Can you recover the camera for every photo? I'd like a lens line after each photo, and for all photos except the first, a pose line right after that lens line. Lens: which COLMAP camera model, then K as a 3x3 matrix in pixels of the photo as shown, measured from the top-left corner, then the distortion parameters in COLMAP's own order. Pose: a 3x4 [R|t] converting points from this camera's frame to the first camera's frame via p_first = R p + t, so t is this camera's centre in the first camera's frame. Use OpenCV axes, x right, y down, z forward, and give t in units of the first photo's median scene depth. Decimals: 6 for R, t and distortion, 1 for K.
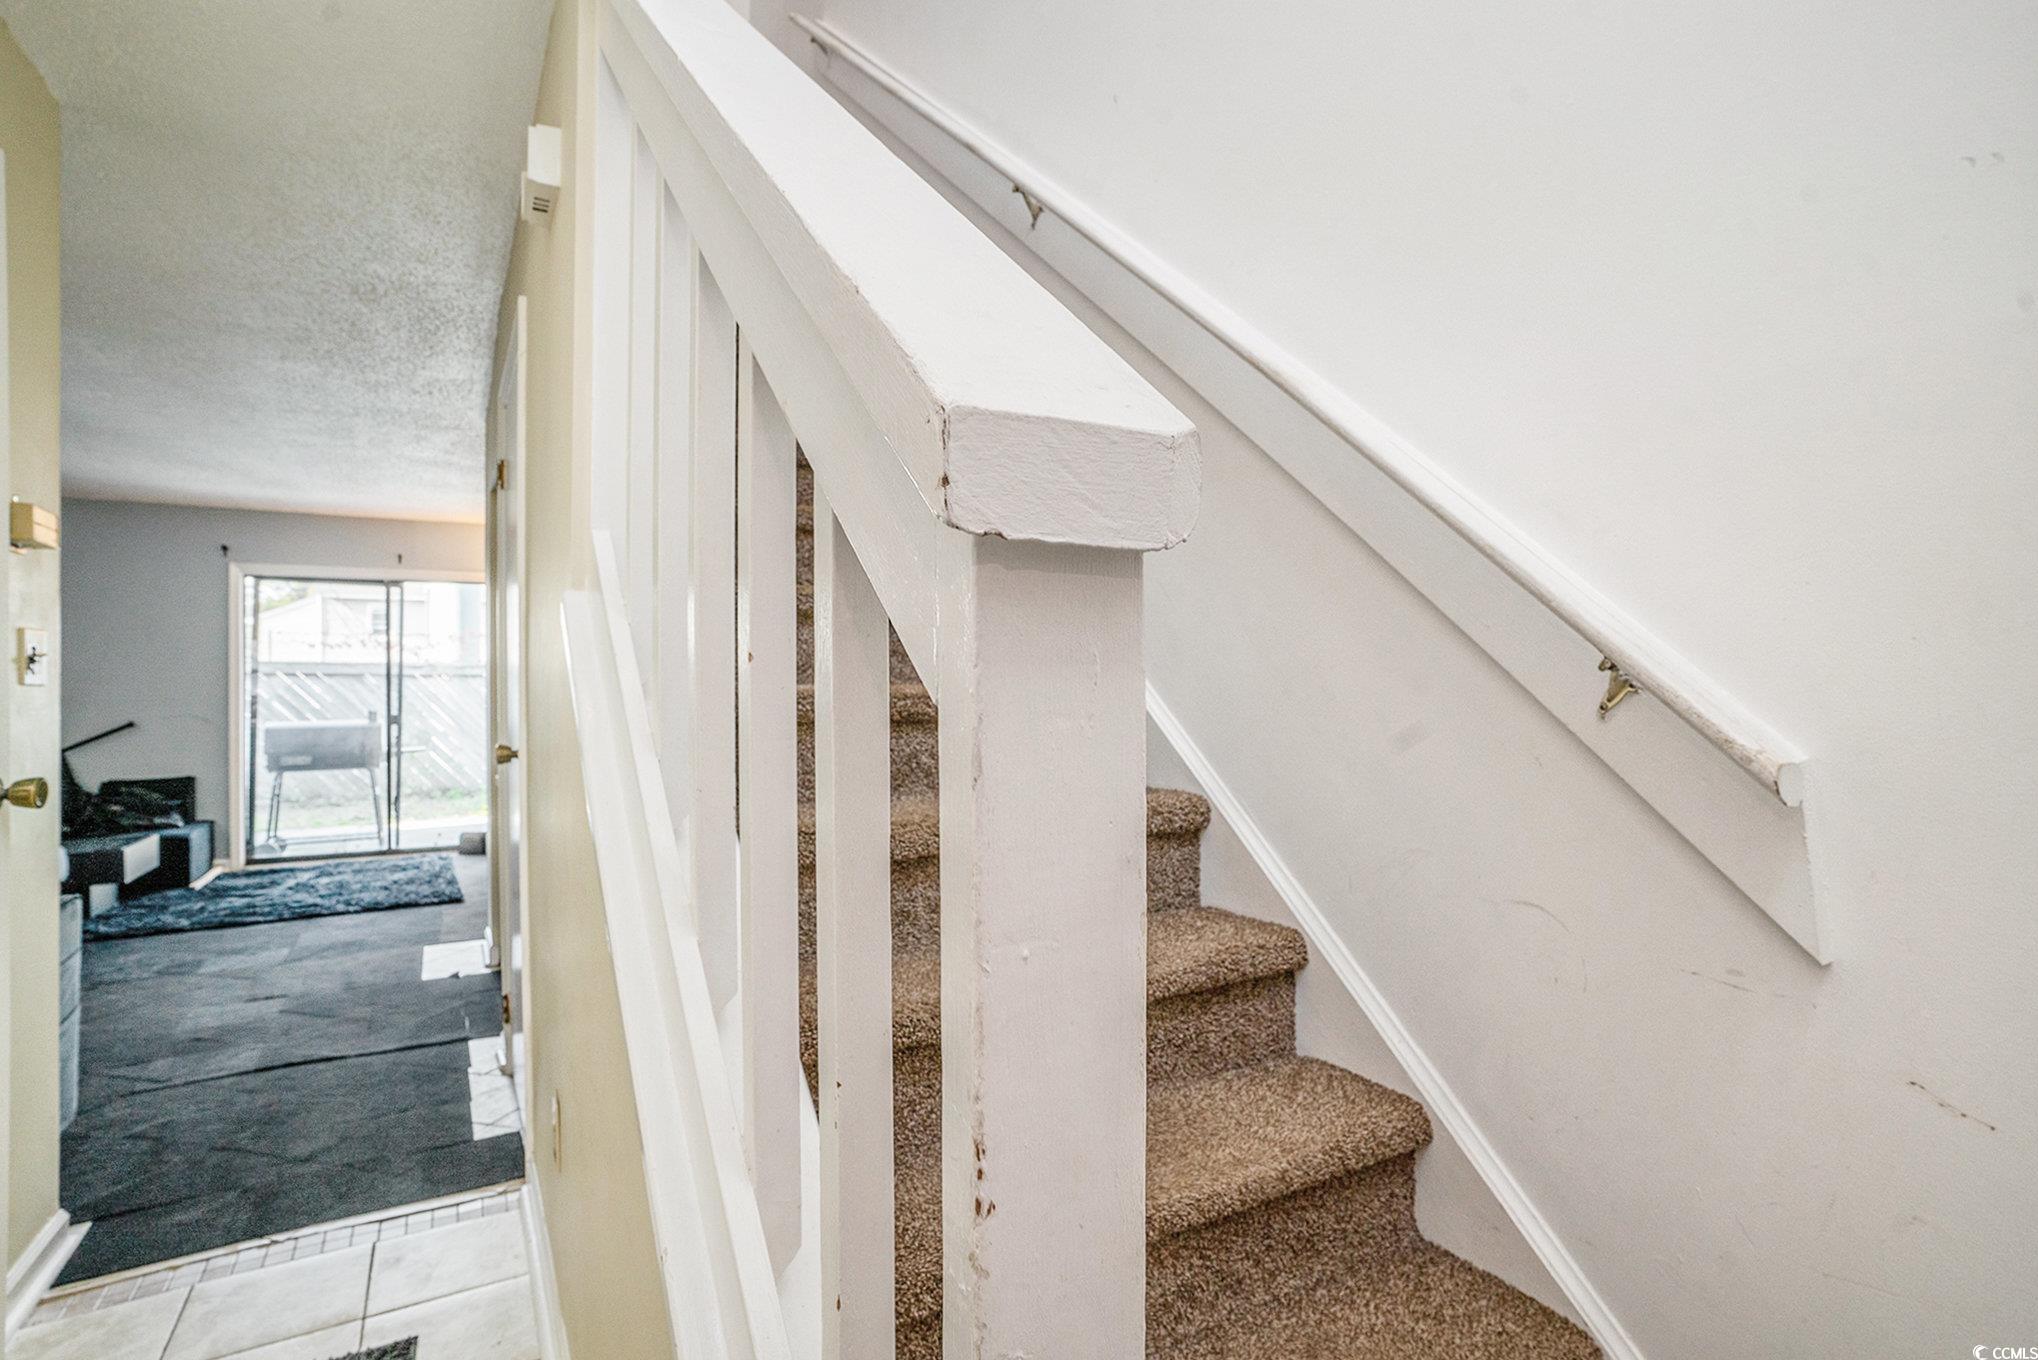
lens RADIAL K [[1008.0, 0, 1019.0], [0, 1008.0, 680.0], [0, 0, 1]] dist [-0.050788, 0.025849]
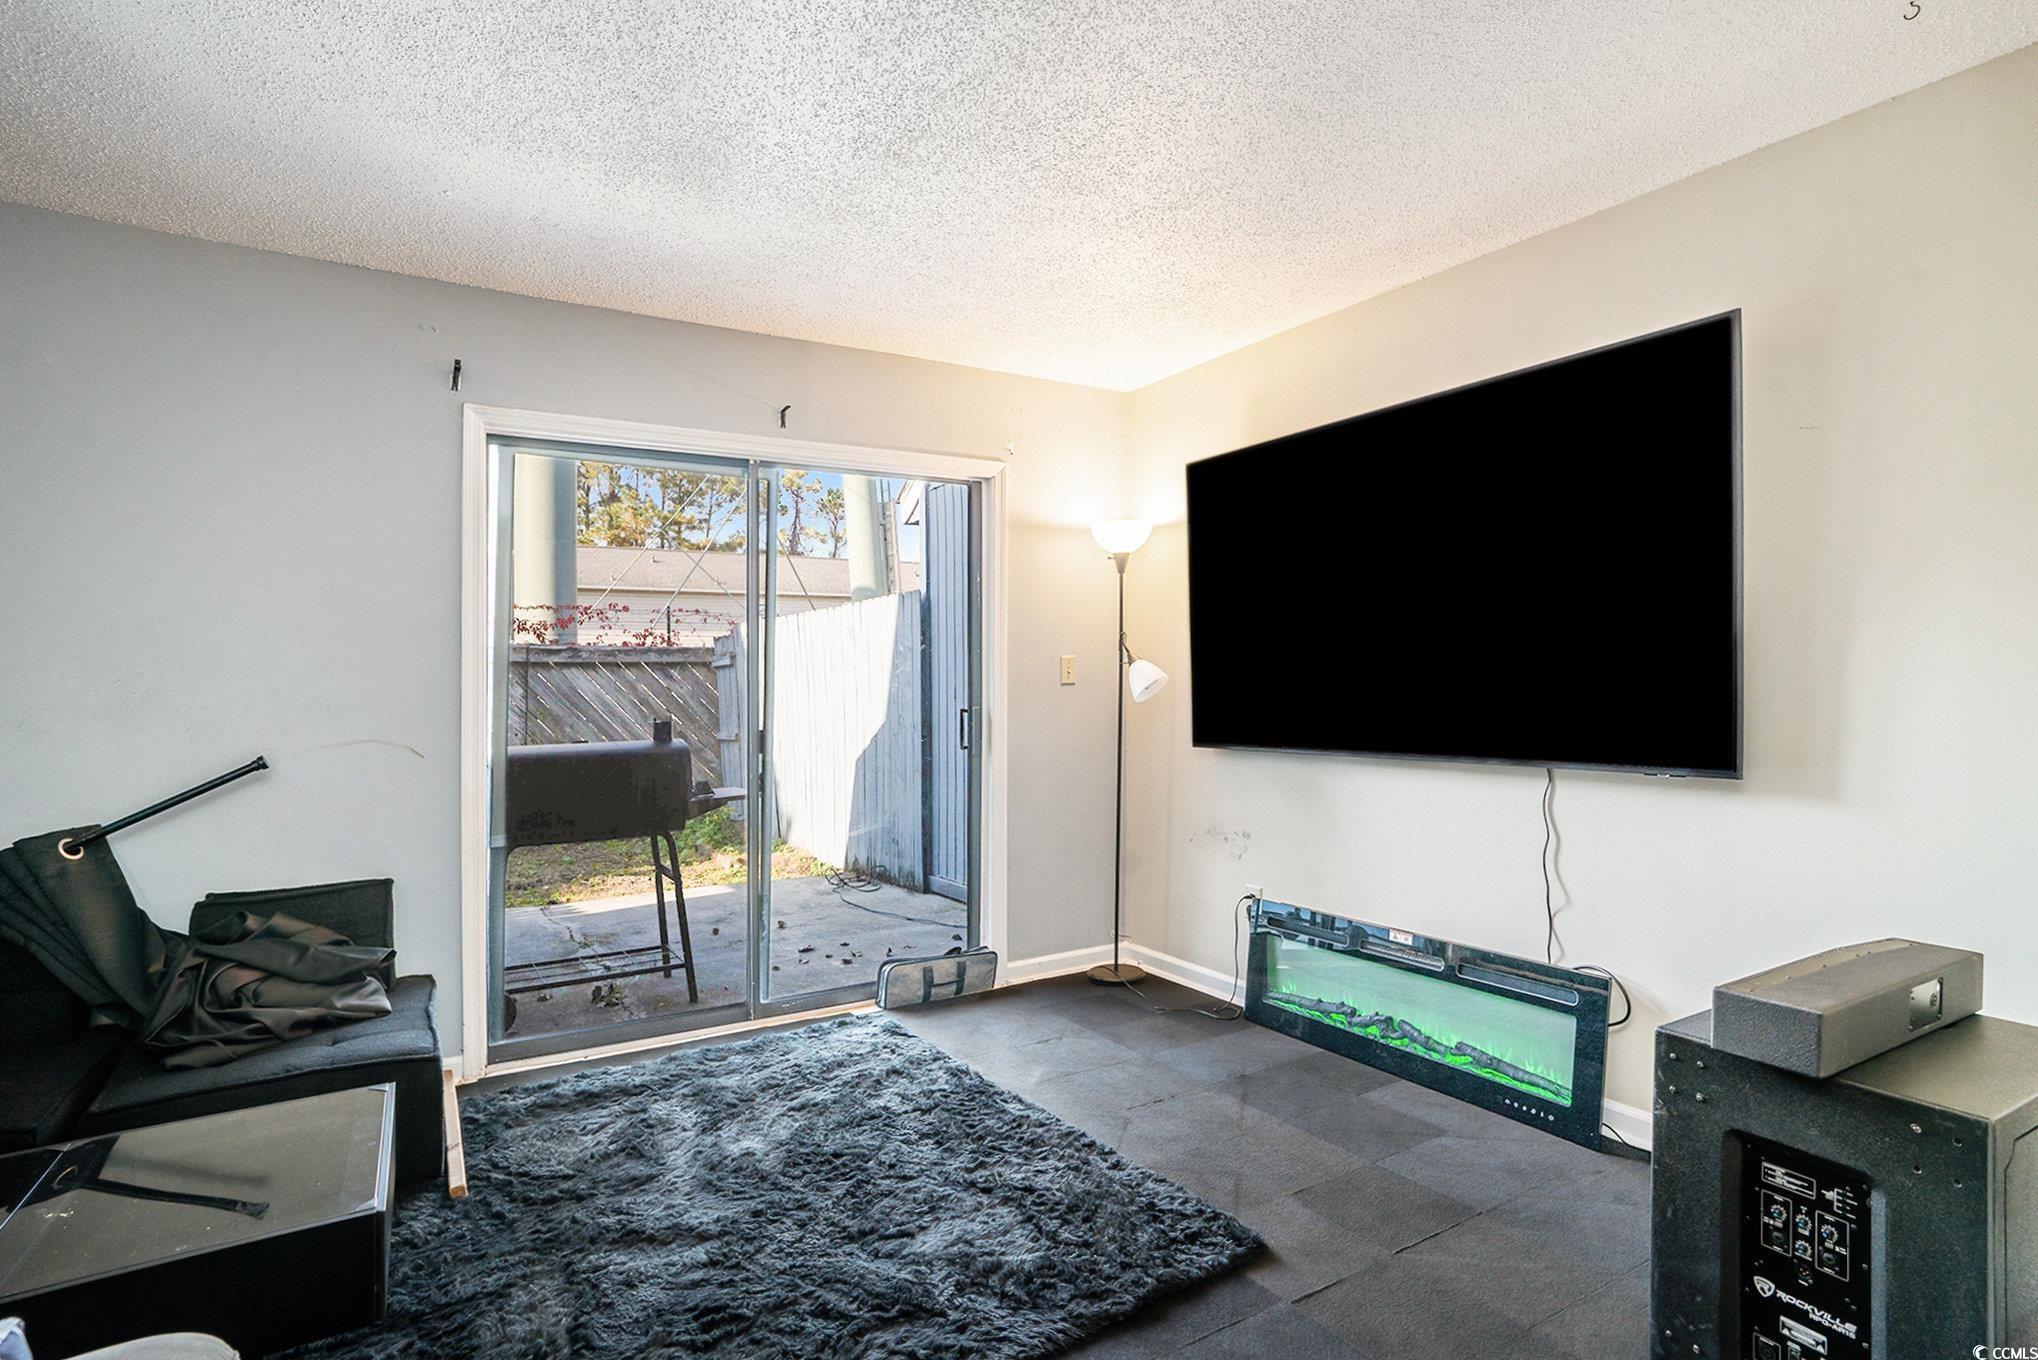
lens RADIAL K [[1032.3, 0, 1018.4], [0, 1032.3, 670.6], [0, 0, 1]] dist [-0.023279, 0.015576]
pose [[0.999950, 0.000771, 0.010003, -0.575512], [-0.000727, 0.999990, -0.004446, 0.006011], [-0.010006, 0.004439, 0.999940, 0.549398]]
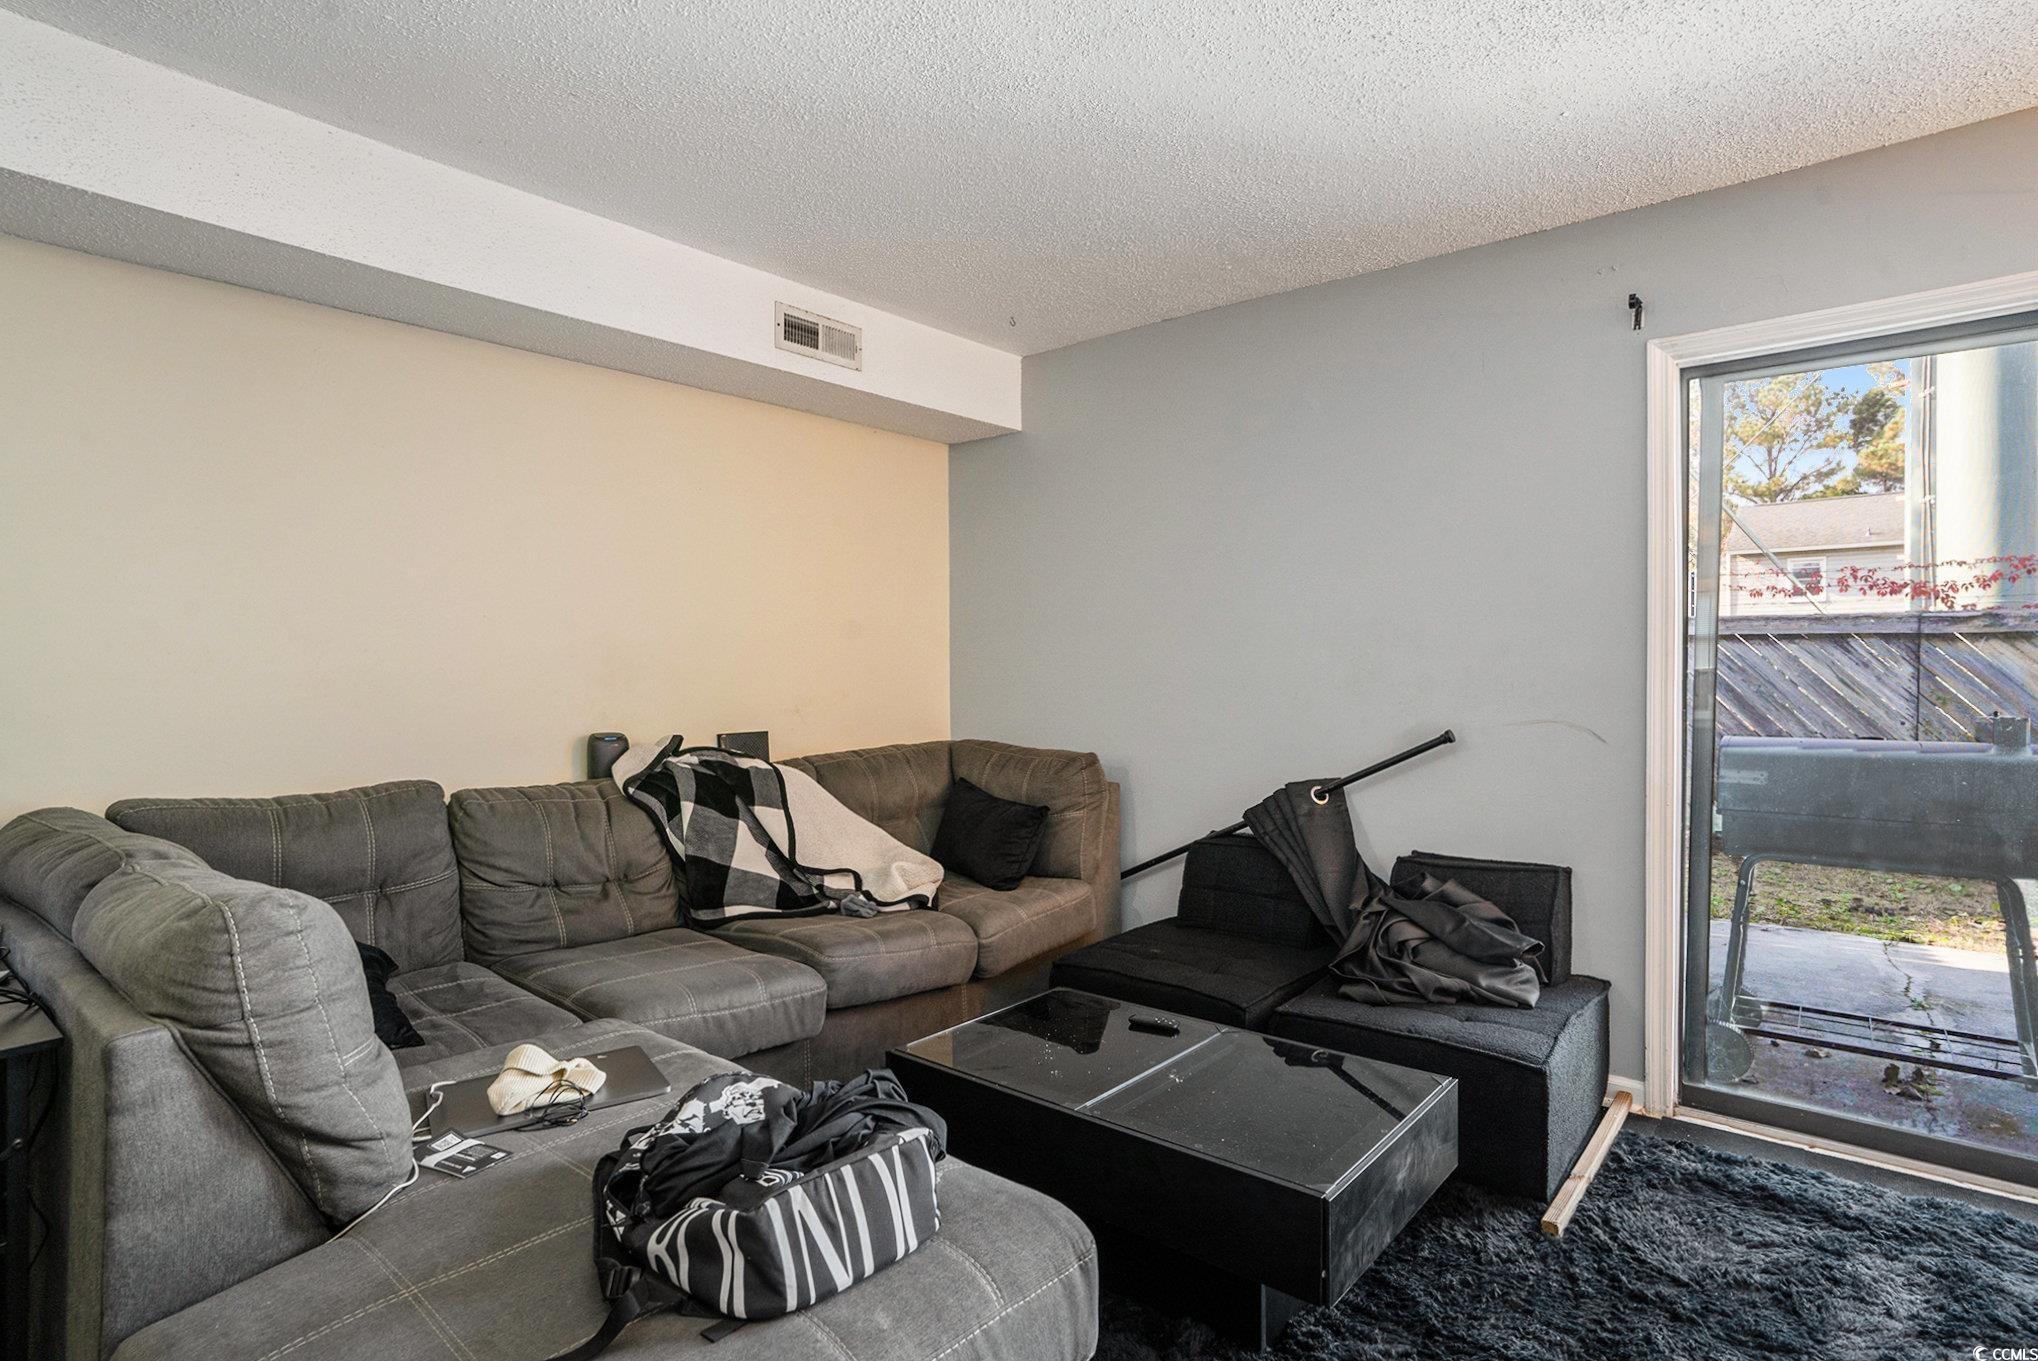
lens RADIAL K [[1032.3, 0, 1018.4], [0, 1032.3, 671.1], [0, 0, 1]] dist [-0.023279, 0.015576]
pose [[0.349696, 0.011532, -0.936792, -0.524942], [0.007401, 0.999859, 0.015072, 0.005464], [0.936834, -0.012204, 0.349561, 0.645871]]
